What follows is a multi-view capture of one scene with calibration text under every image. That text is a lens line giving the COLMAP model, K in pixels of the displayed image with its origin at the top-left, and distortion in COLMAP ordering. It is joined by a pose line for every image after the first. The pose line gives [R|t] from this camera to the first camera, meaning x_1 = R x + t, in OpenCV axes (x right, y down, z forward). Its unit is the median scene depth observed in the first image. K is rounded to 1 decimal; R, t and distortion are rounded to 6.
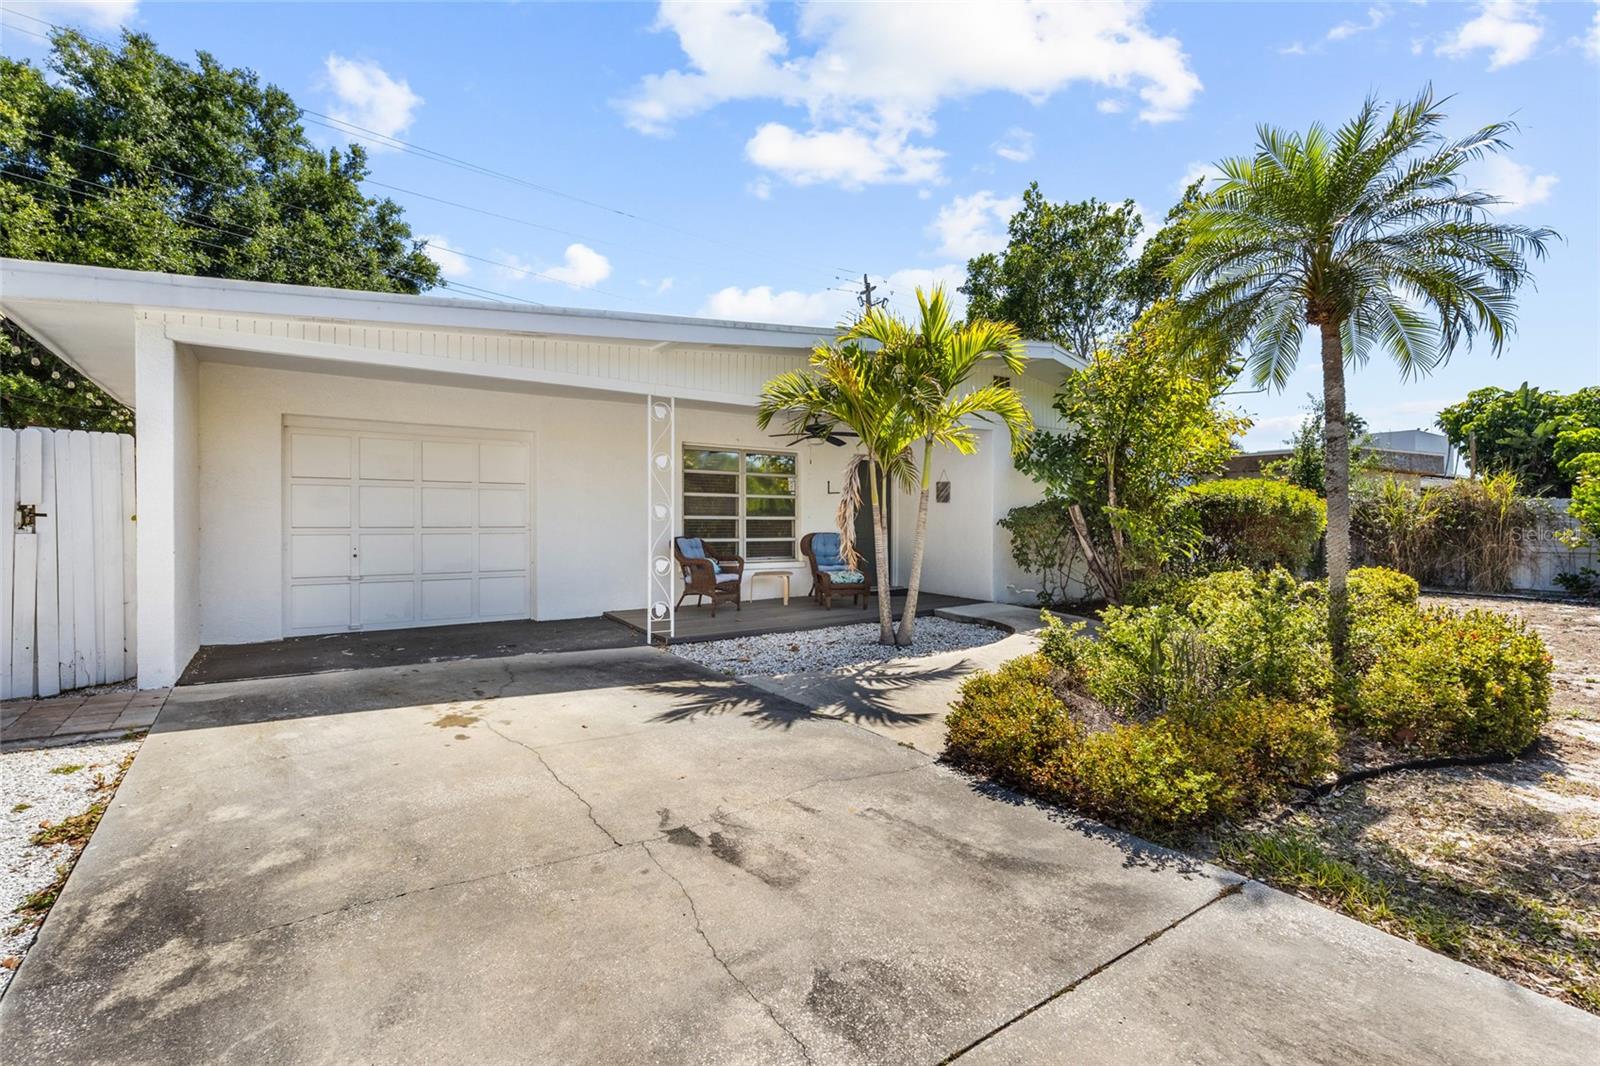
lens RADIAL K [[736.0, 0, 803.9], [0, 736.0, 523.9], [0, 0, 1]] dist [0.001530, 0.002160]
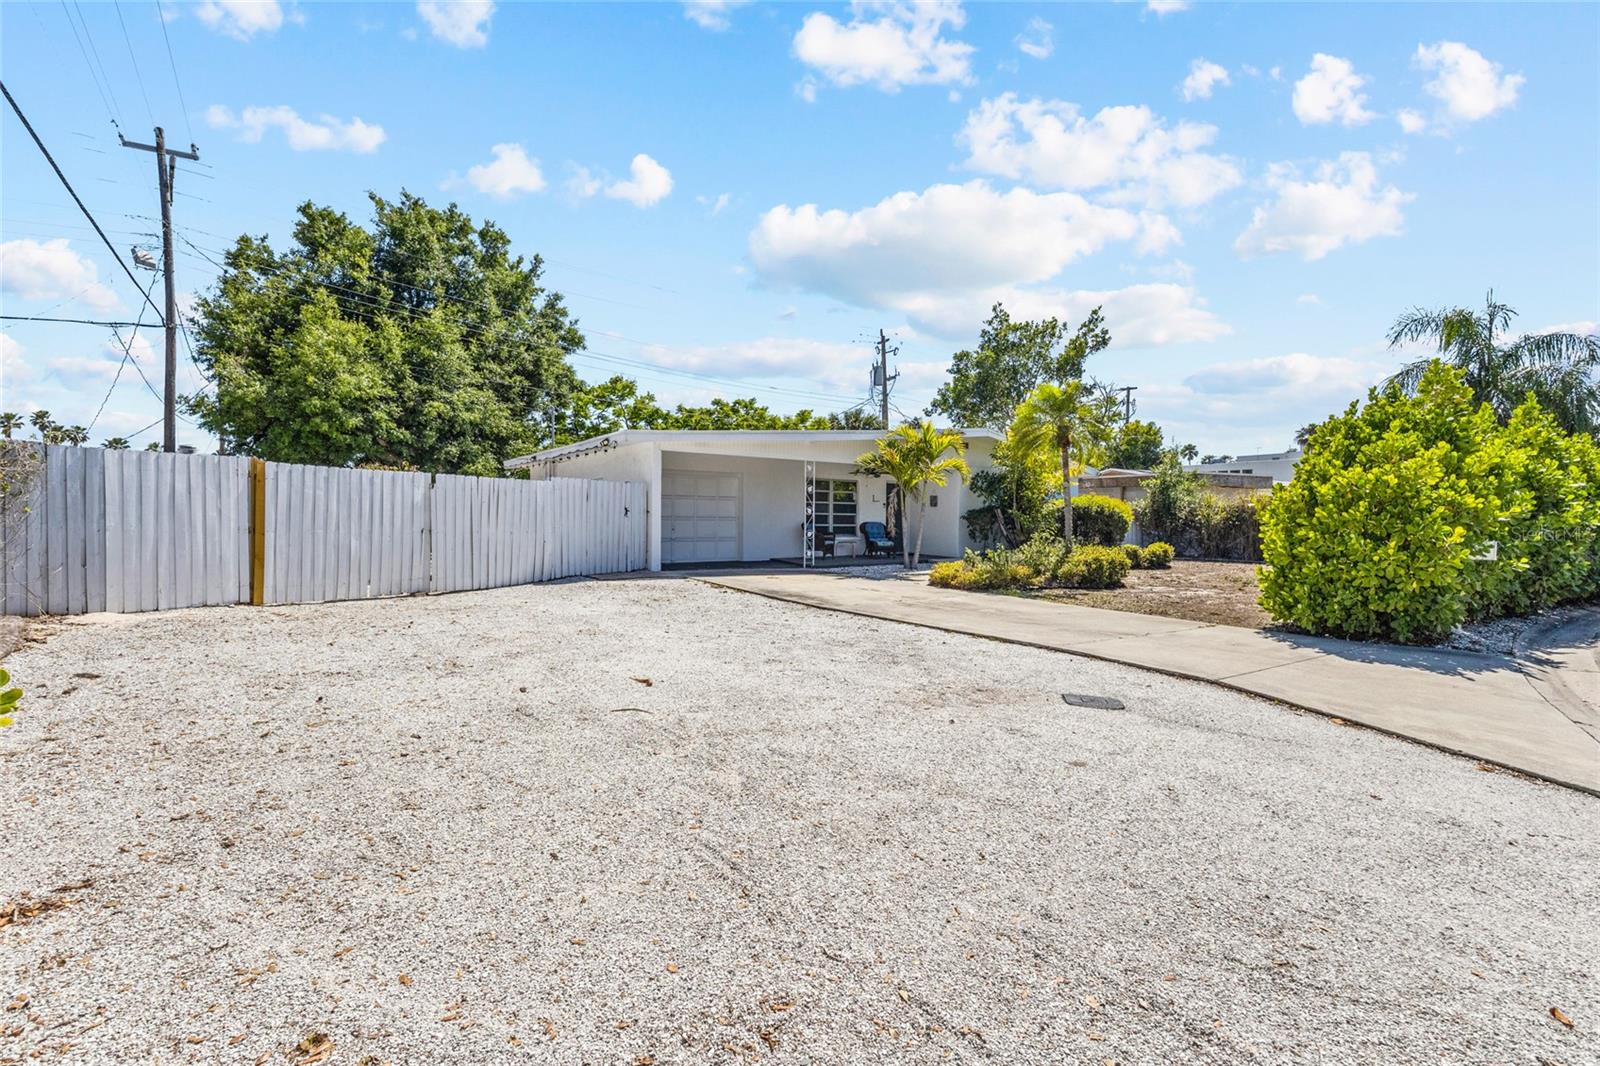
lens RADIAL K [[736.0, 0, 788.3], [0, 736.0, 539.7], [0, 0, 1]] dist [0.001530, 0.002160]
pose [[0.999729, 0.009042, -0.021429, -0.151612], [-0.008494, 0.999638, 0.025530, 0.011077], [0.021652, -0.025341, 0.999444, -0.953653]]
